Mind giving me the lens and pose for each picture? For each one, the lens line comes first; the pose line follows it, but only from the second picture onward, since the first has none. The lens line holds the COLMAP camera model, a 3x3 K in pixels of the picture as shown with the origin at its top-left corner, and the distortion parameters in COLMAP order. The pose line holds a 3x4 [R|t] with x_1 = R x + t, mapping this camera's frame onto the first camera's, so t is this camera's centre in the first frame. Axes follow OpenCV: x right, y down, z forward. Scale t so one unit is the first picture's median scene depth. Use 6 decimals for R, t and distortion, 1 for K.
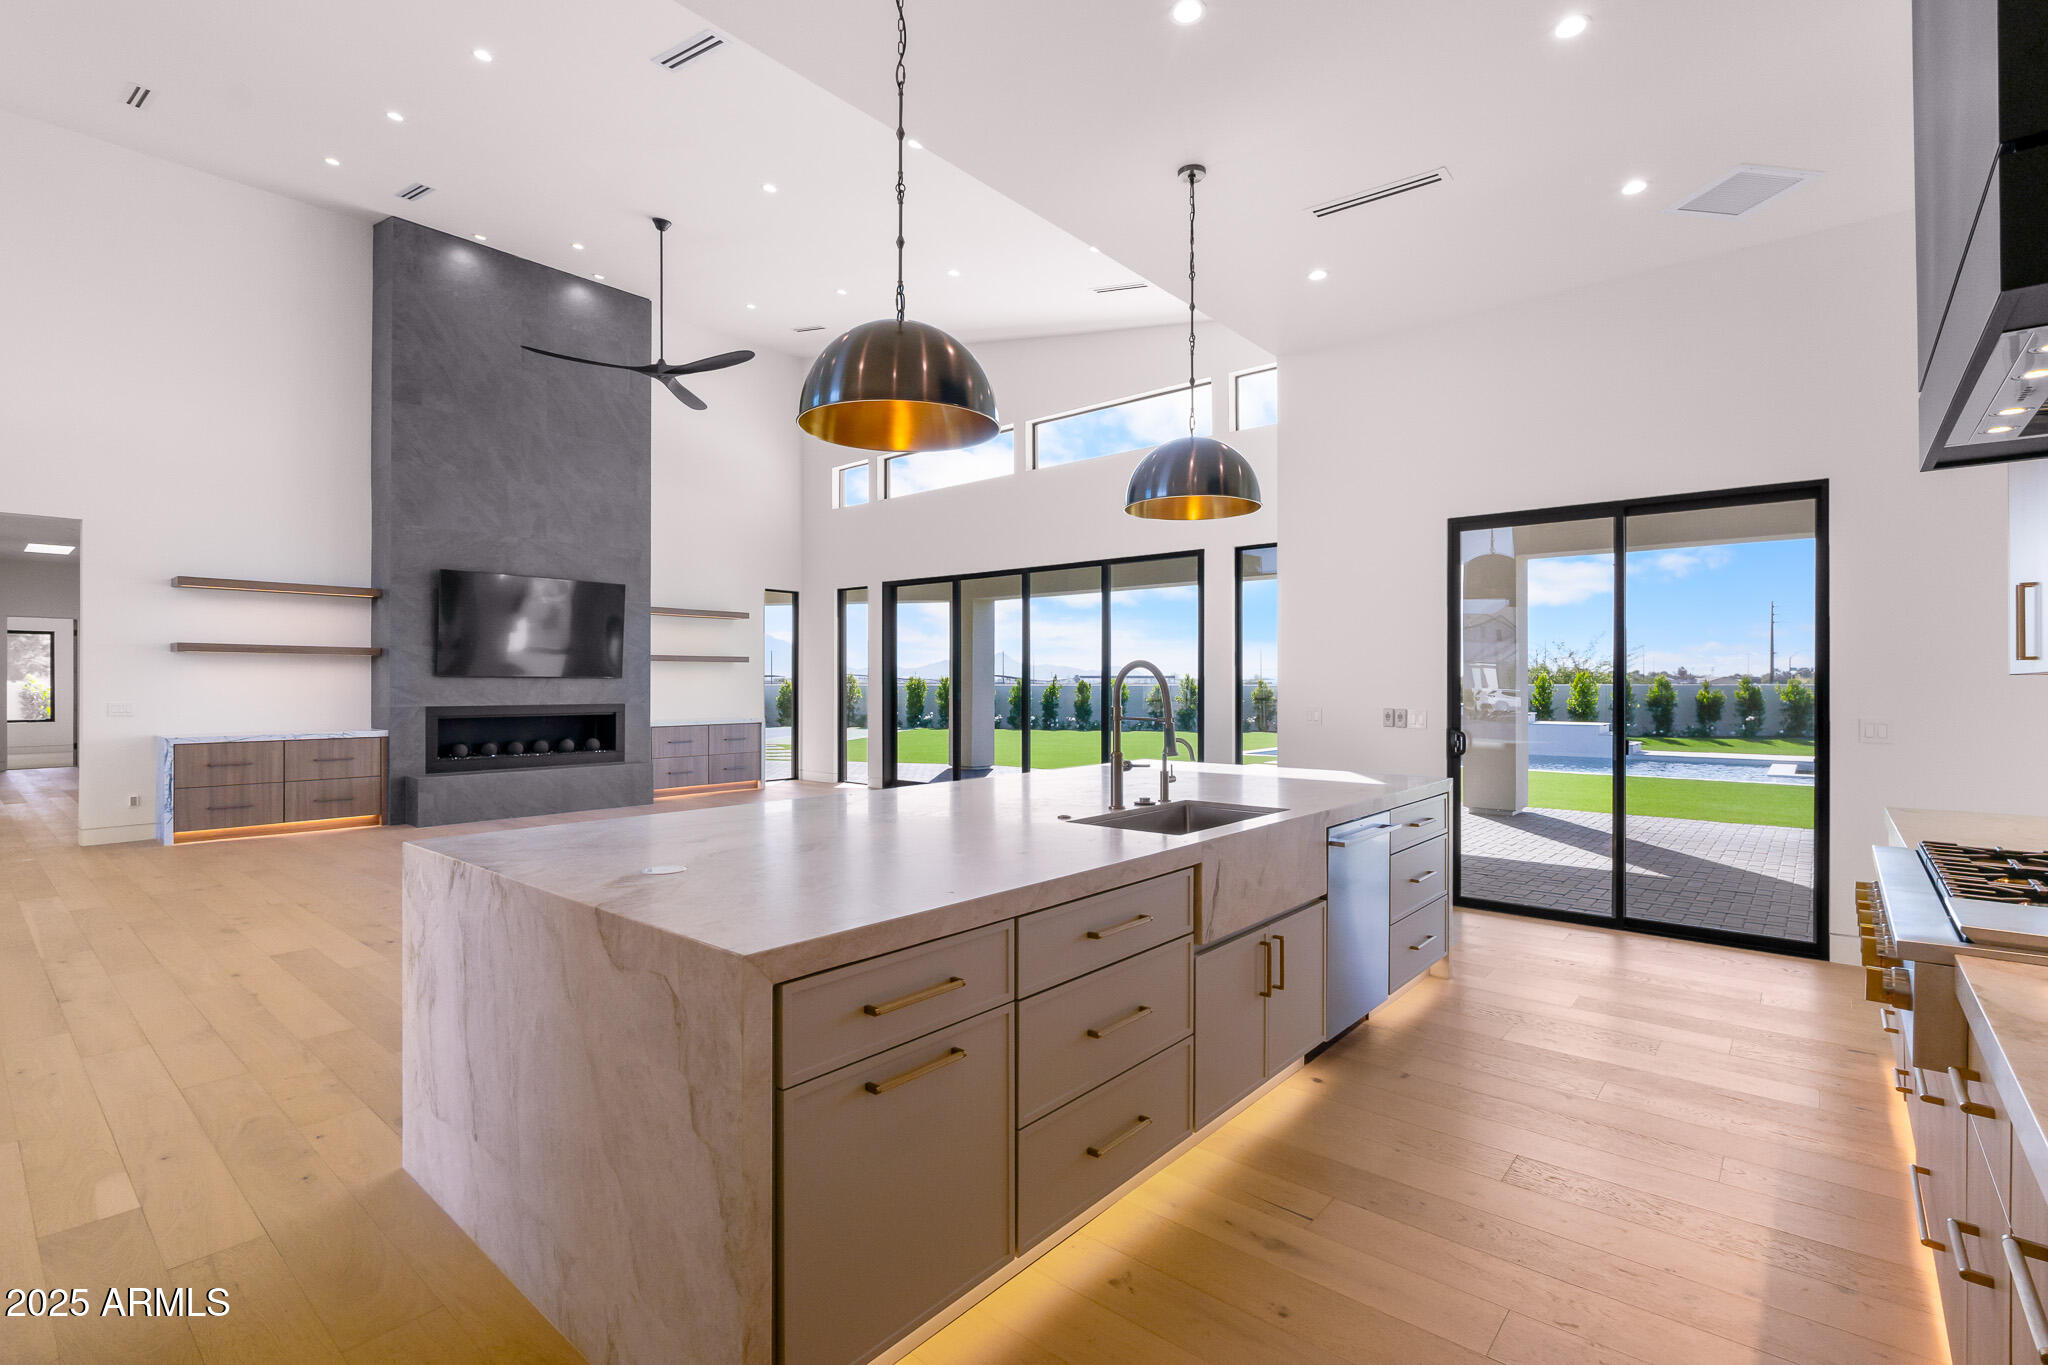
lens RADIAL K [[932.7, 0, 1025.0], [0, 932.7, 685.5], [0, 0, 1]] dist [-0.011426, 0.000016]
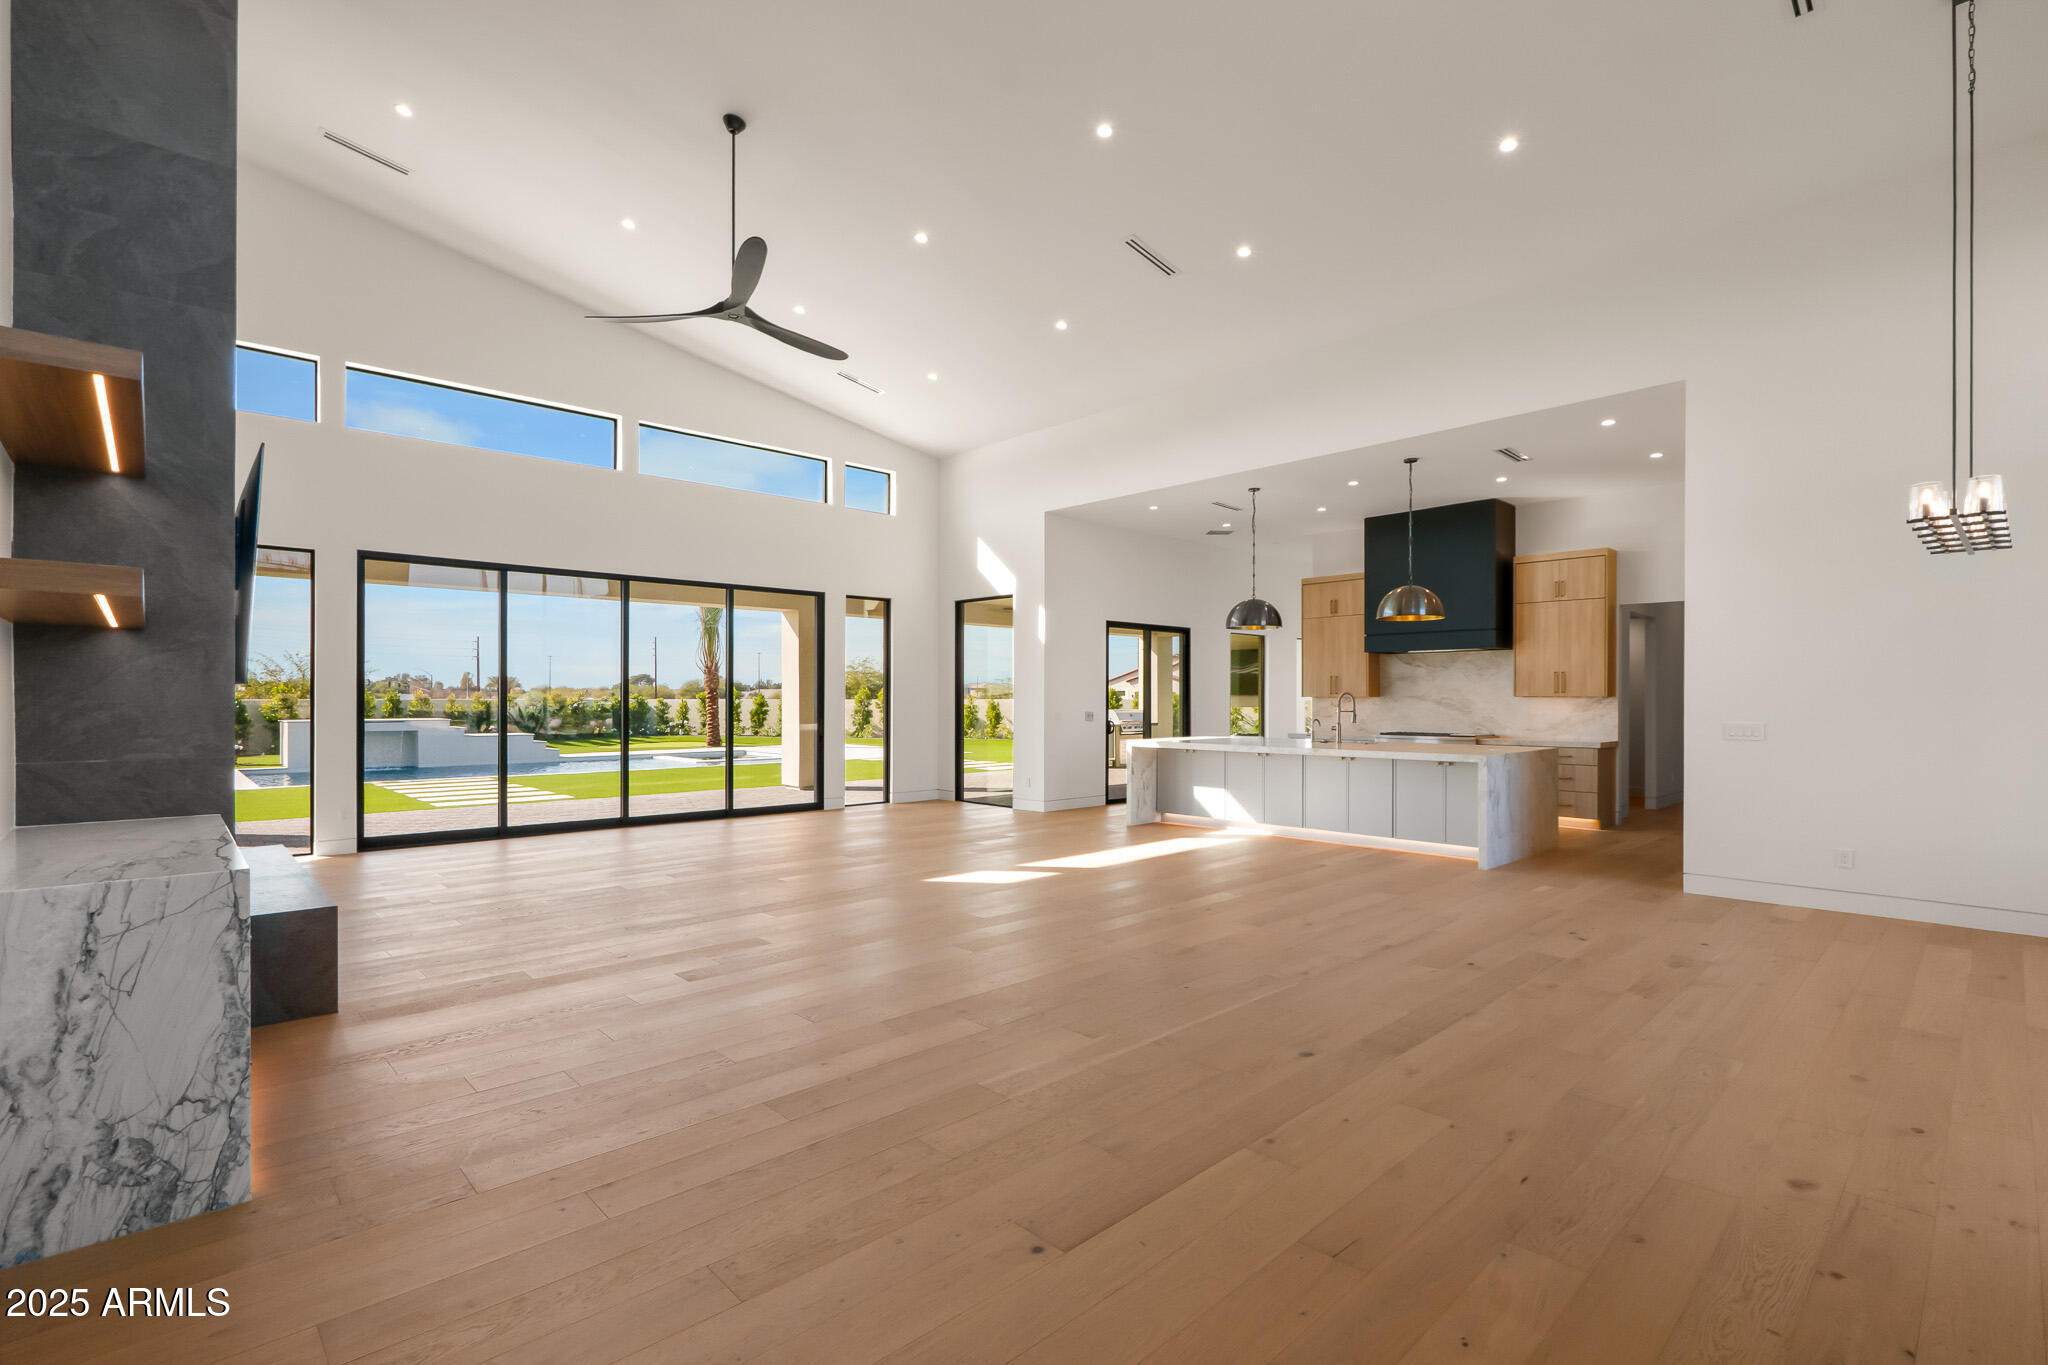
lens RADIAL K [[932.7, 0, 1026.6], [0, 932.7, 700.1], [0, 0, 1]] dist [-0.011426, 0.000016]
pose [[0.107939, -0.006127, 0.994139, -1.049375], [-0.002641, 0.999976, 0.006449, -0.007219], [-0.994154, -0.003321, 0.107920, 0.592228]]
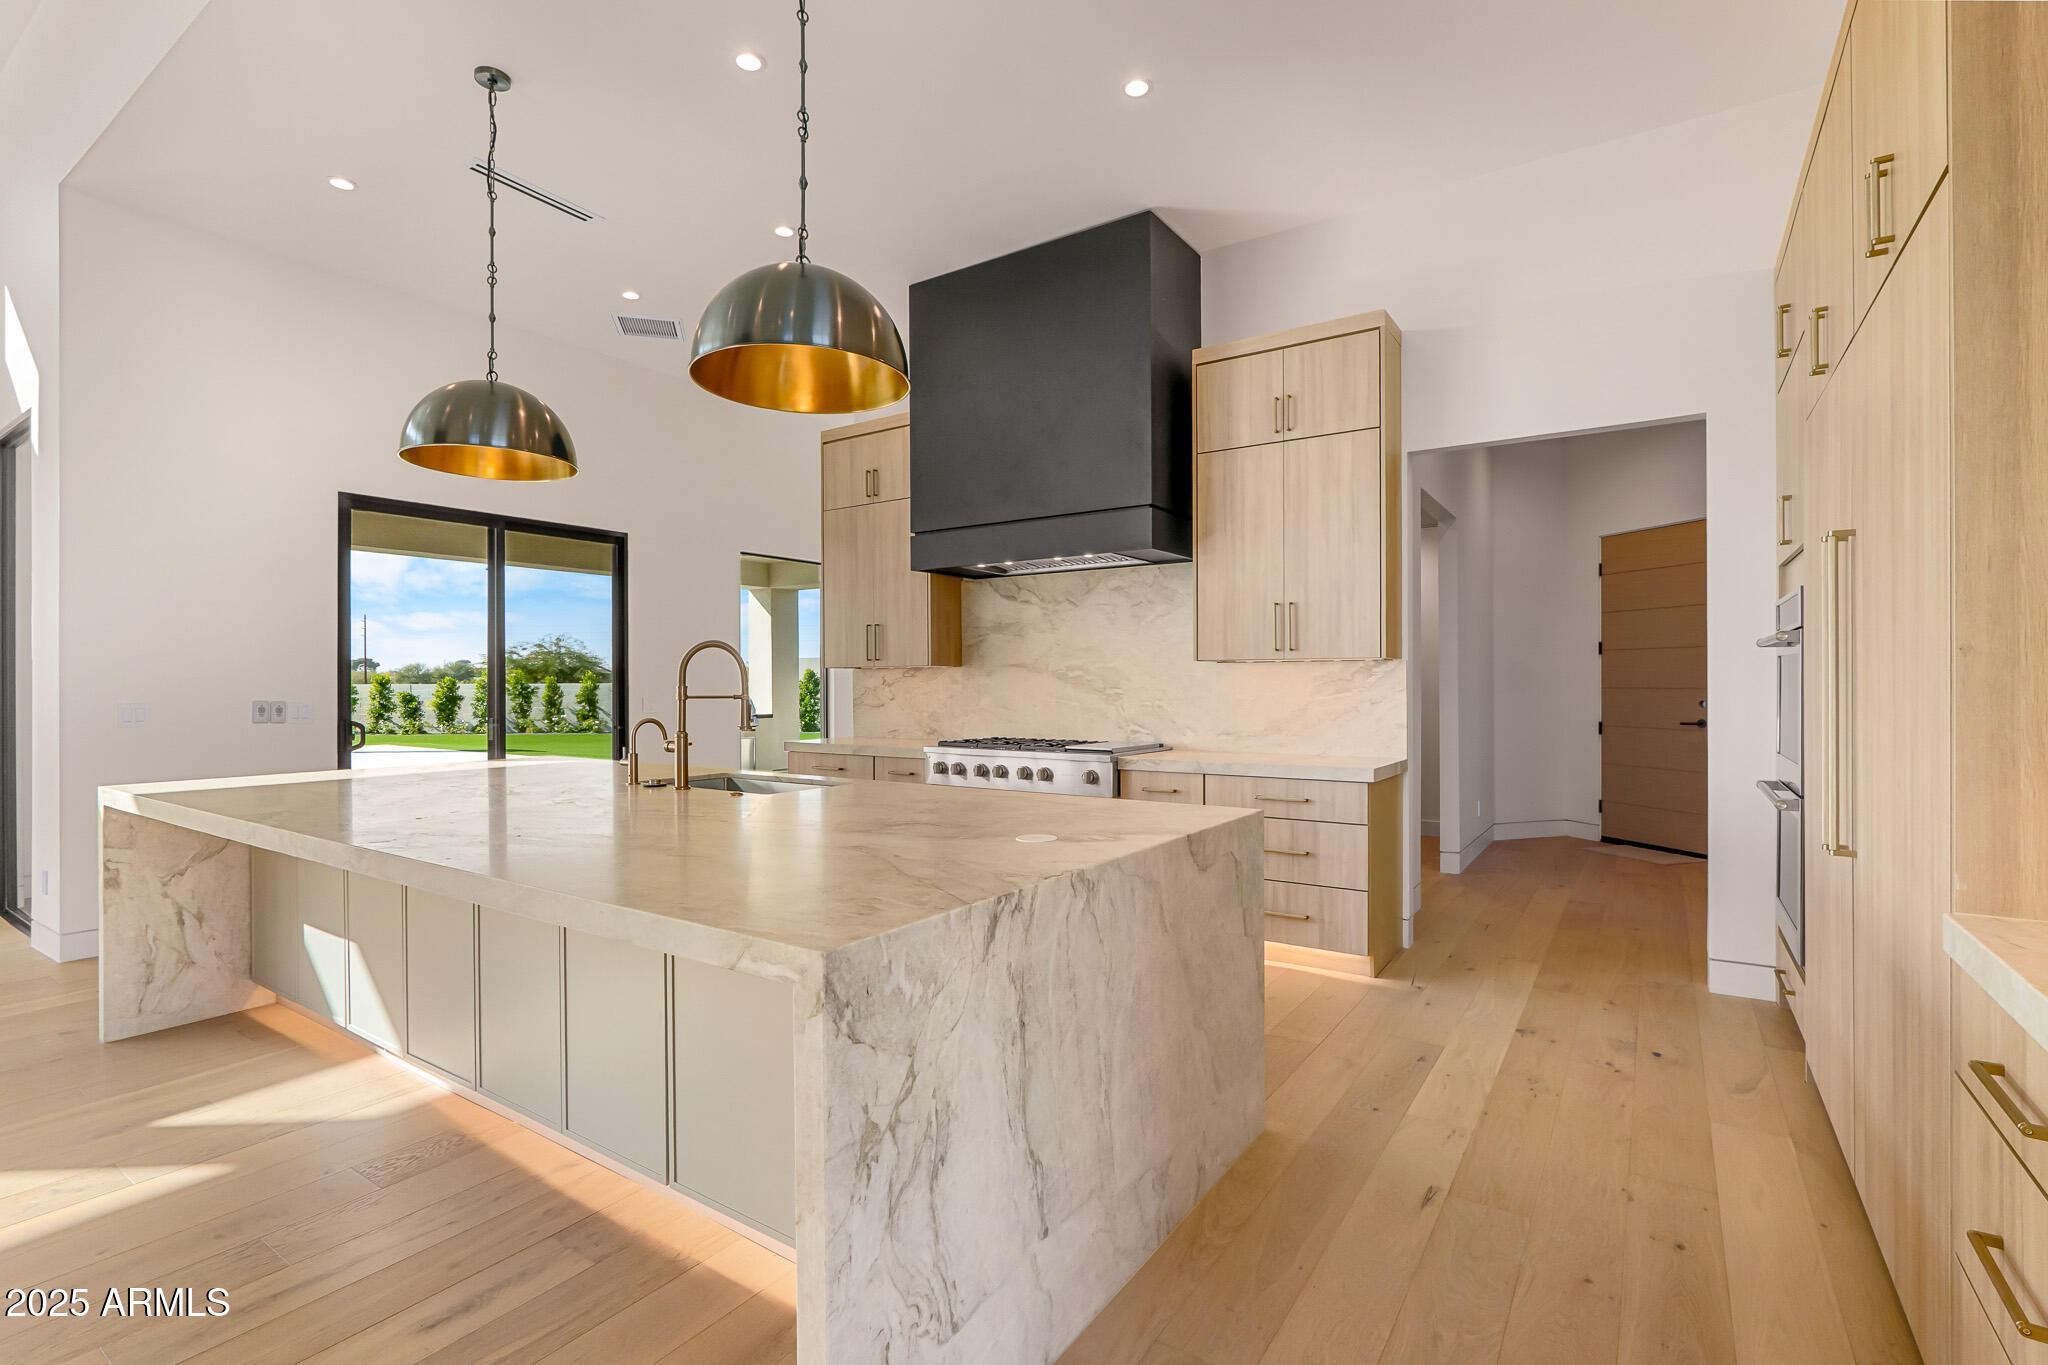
lens RADIAL K [[932.7, 0, 1031.4], [0, 932.7, 680.8], [0, 0, 1]] dist [-0.011426, 0.000016]
pose [[-0.116382, -0.003258, 0.993199, -0.336268], [0.002252, 0.999991, 0.003544, 0.003369], [-0.993202, 0.002649, -0.116374, 0.263565]]
